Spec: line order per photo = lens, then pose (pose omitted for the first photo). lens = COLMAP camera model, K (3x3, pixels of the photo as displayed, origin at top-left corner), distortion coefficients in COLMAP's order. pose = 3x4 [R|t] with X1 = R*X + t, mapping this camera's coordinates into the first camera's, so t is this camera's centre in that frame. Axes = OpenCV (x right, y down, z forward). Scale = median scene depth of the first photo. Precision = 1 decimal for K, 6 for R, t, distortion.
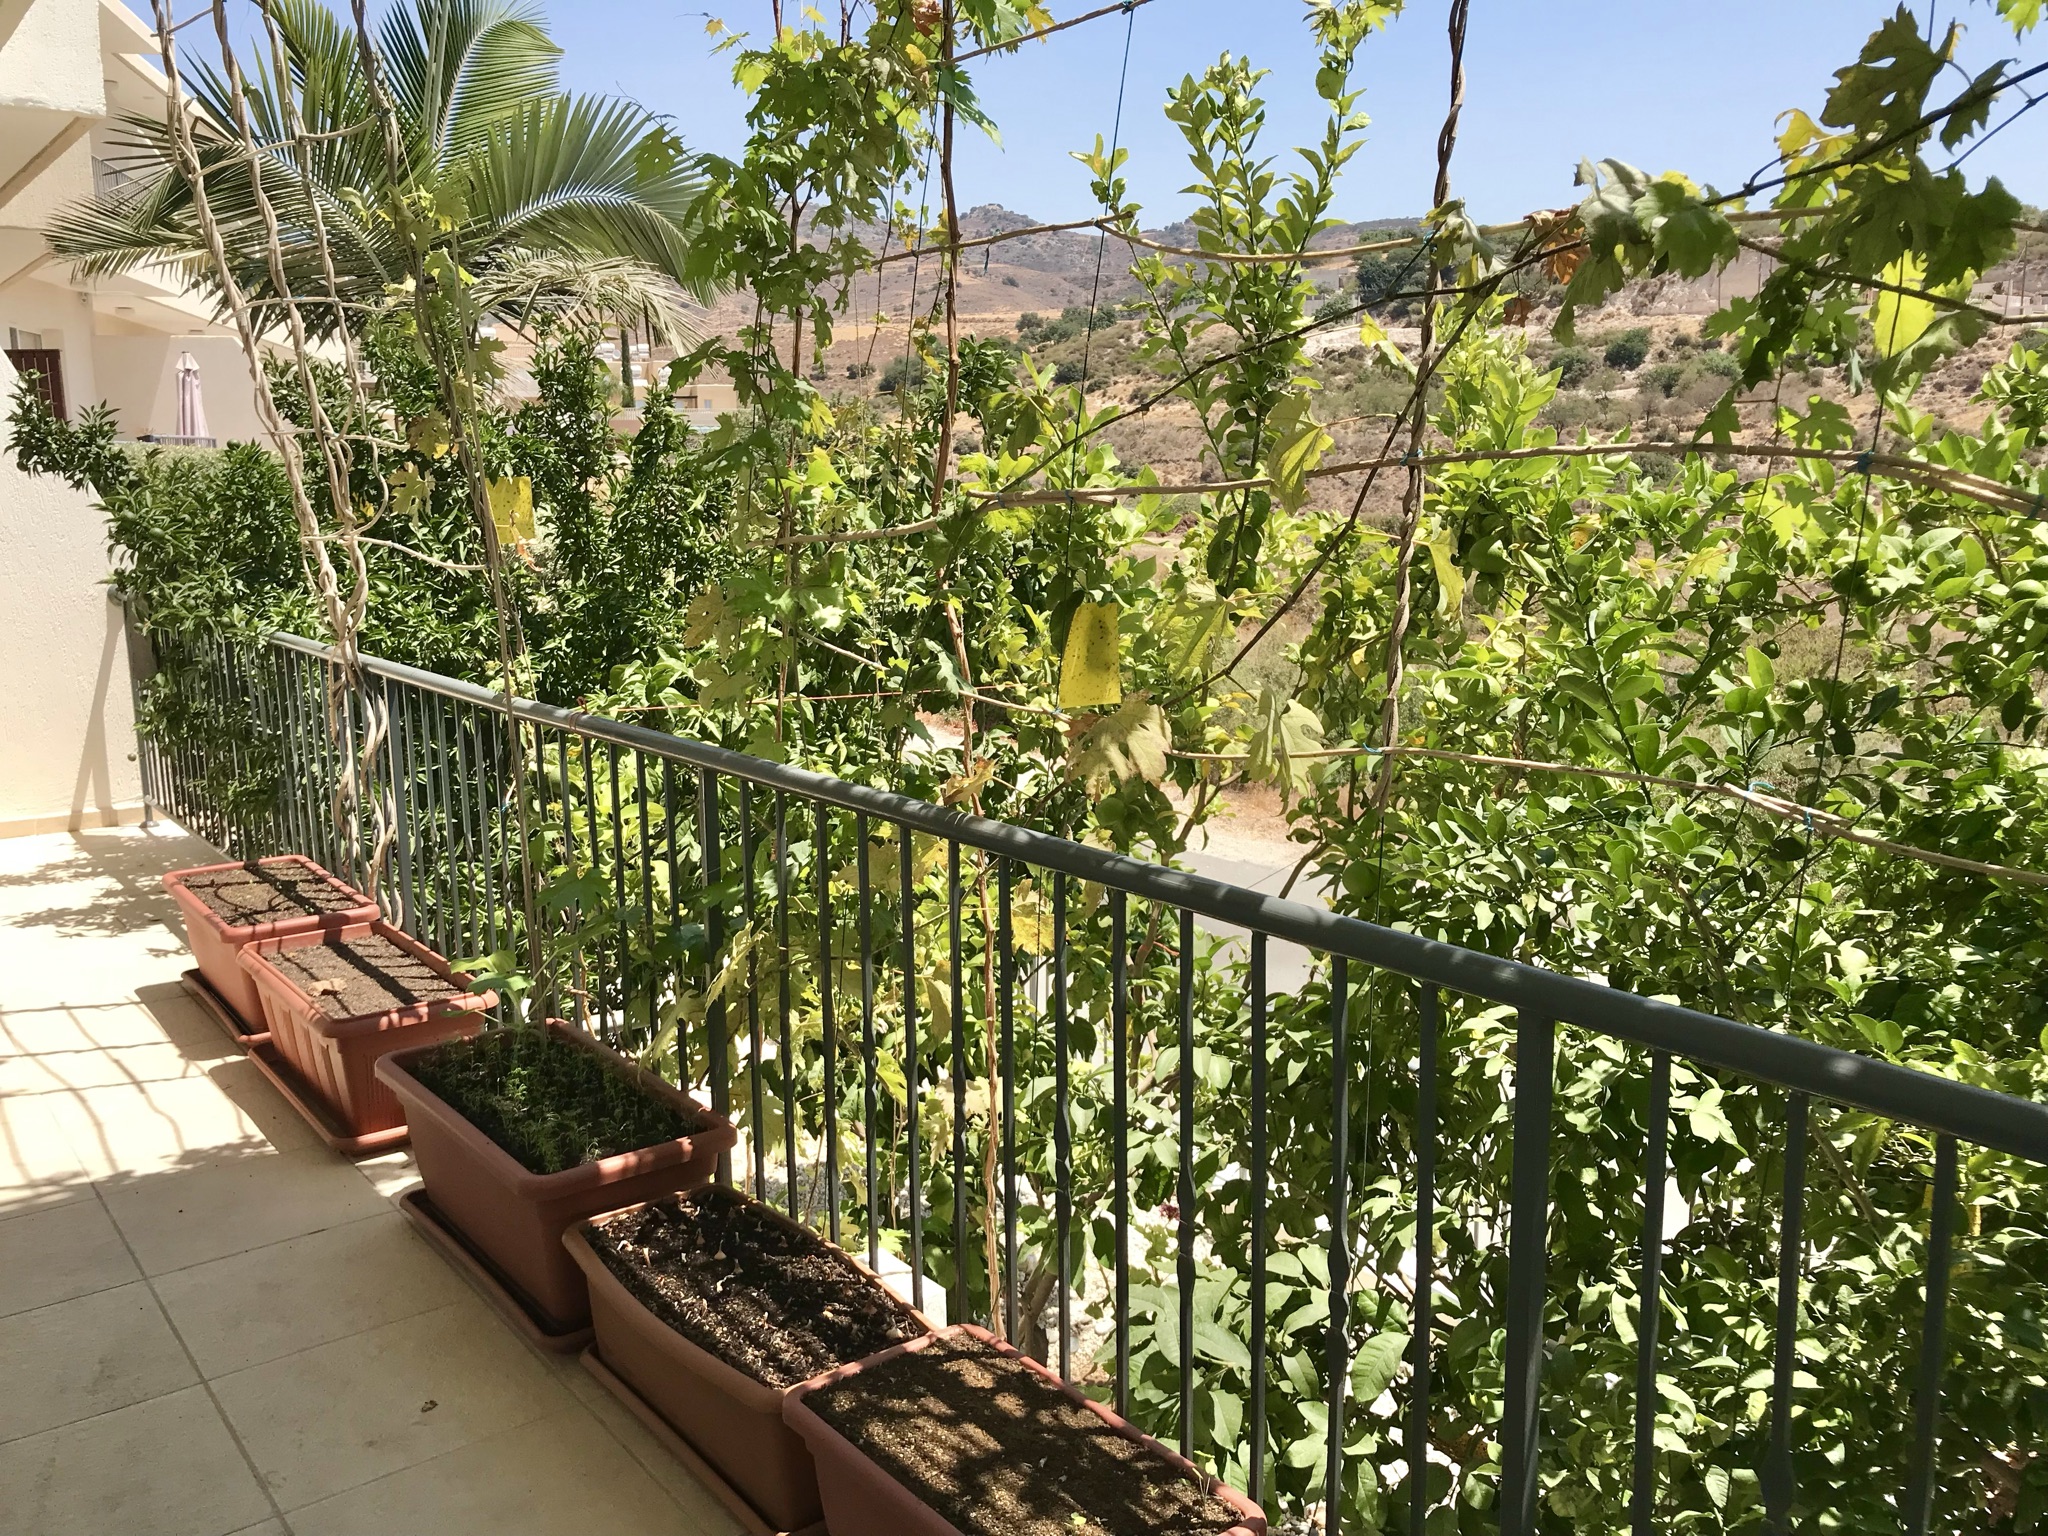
lens RADIAL K [[1675.6, 0, 1019.7], [0, 1675.6, 764.9], [0, 0, 1]] dist [-0.009867, -0.002180]
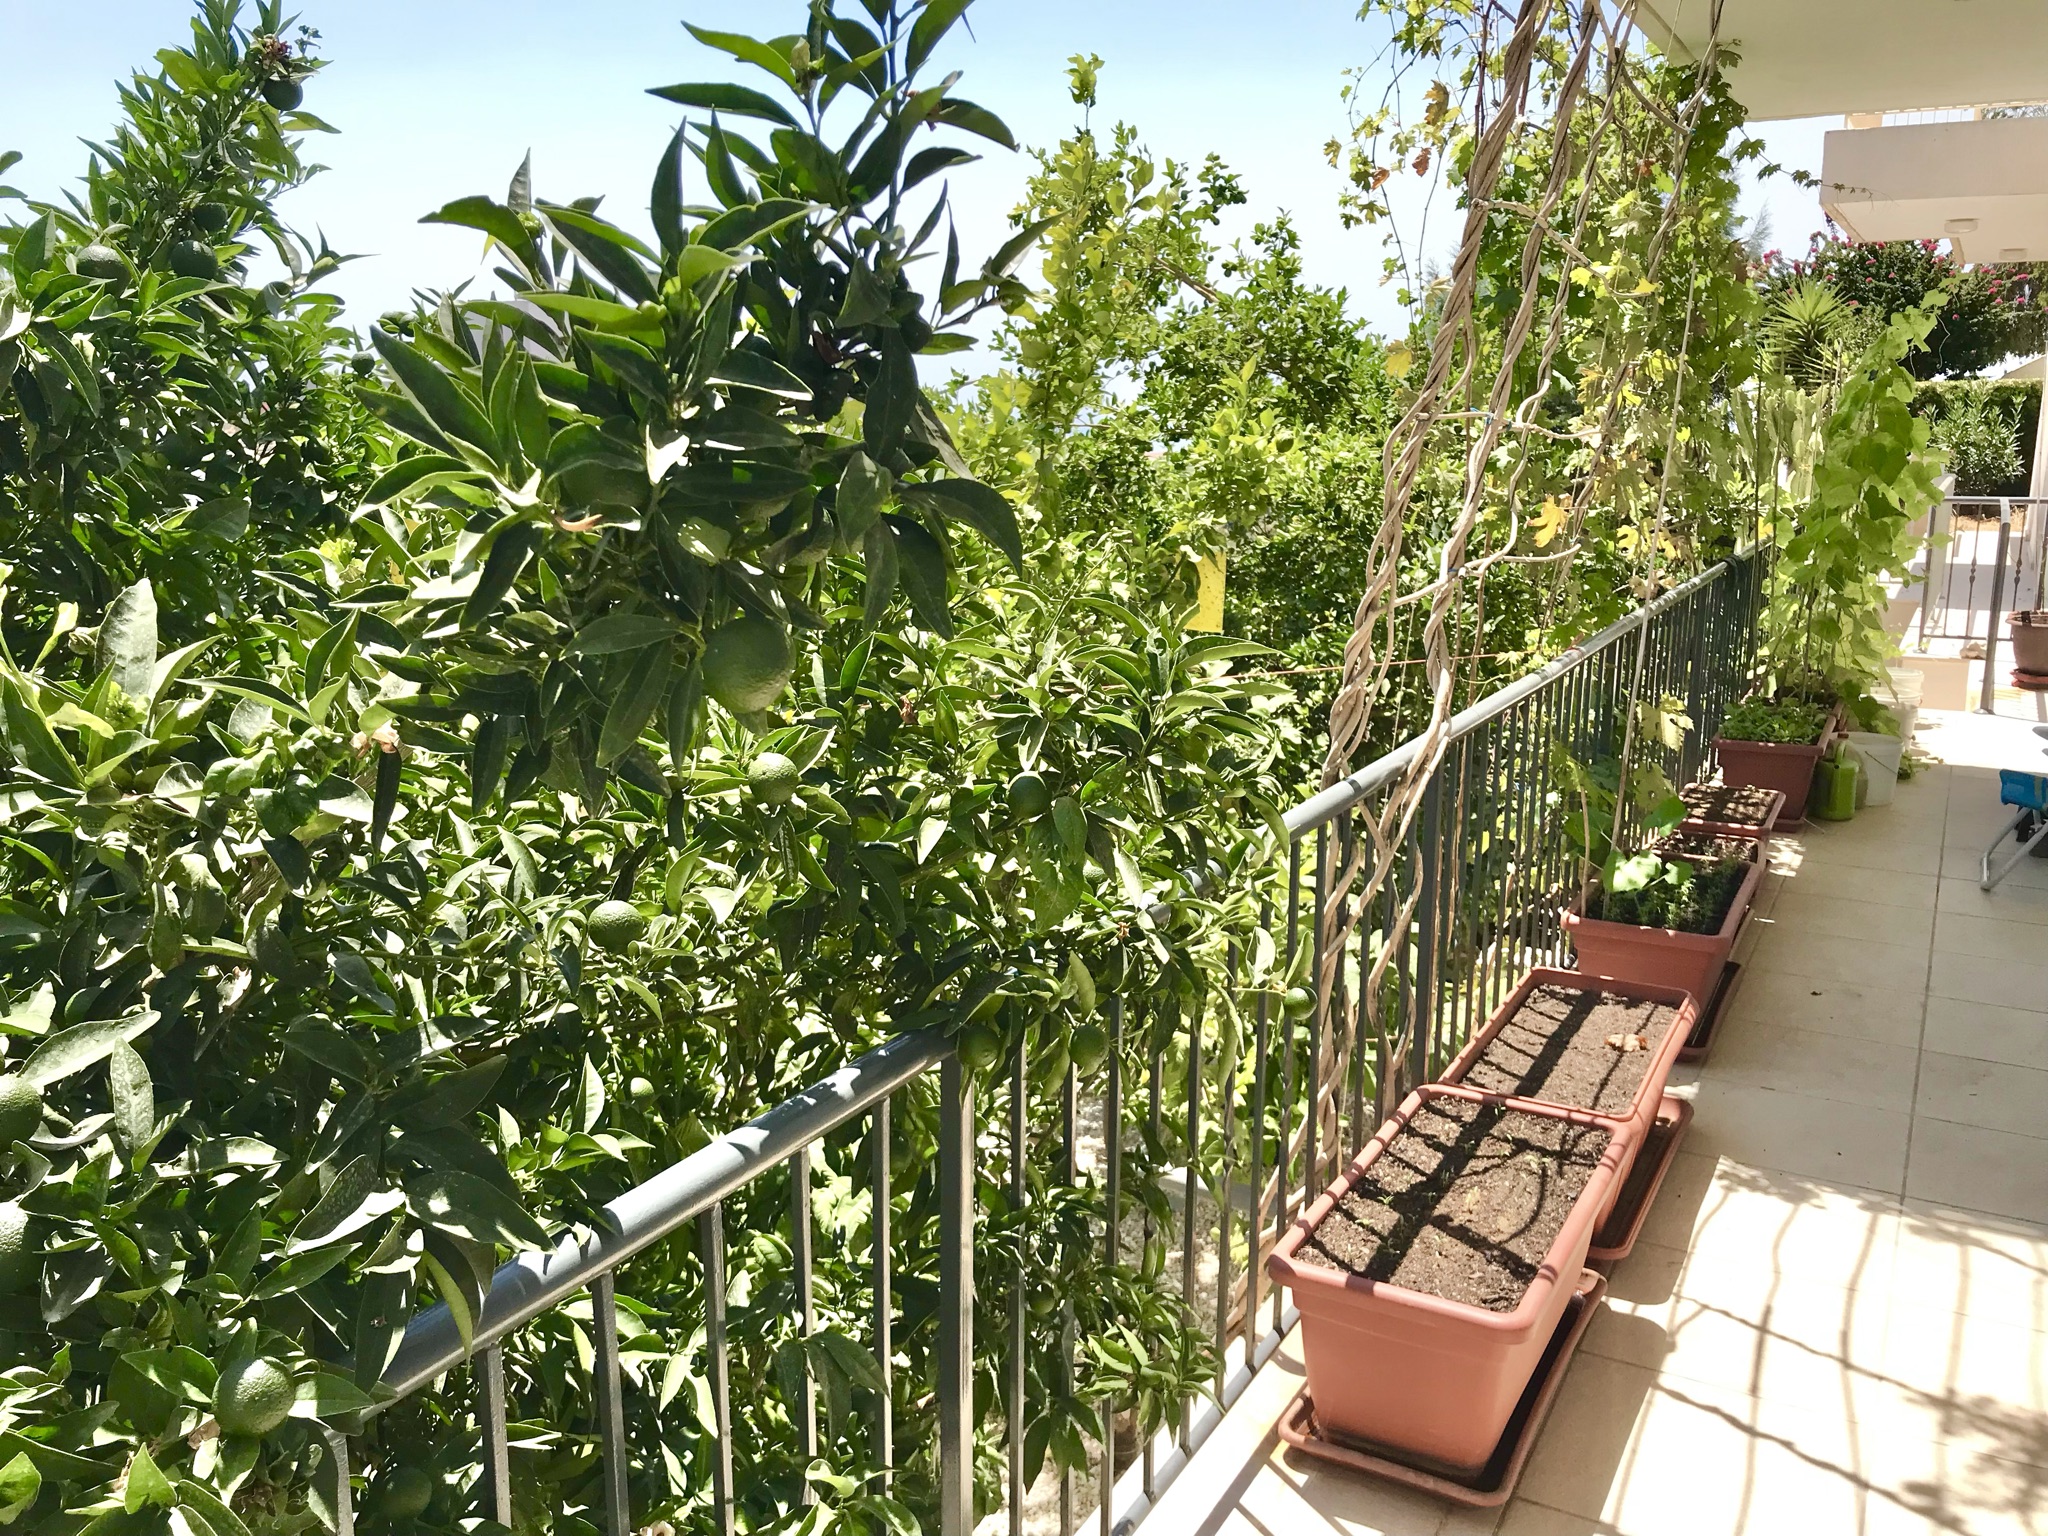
lens RADIAL K [[1675.6, 0, 1018.9], [0, 1675.6, 770.2], [0, 0, 1]] dist [-0.009867, -0.002180]
pose [[-0.384922, -0.175738, 0.906064, -1.141680], [0.157772, 0.954726, 0.252203, -0.298729], [-0.909364, 0.240030, -0.339768, 1.667735]]
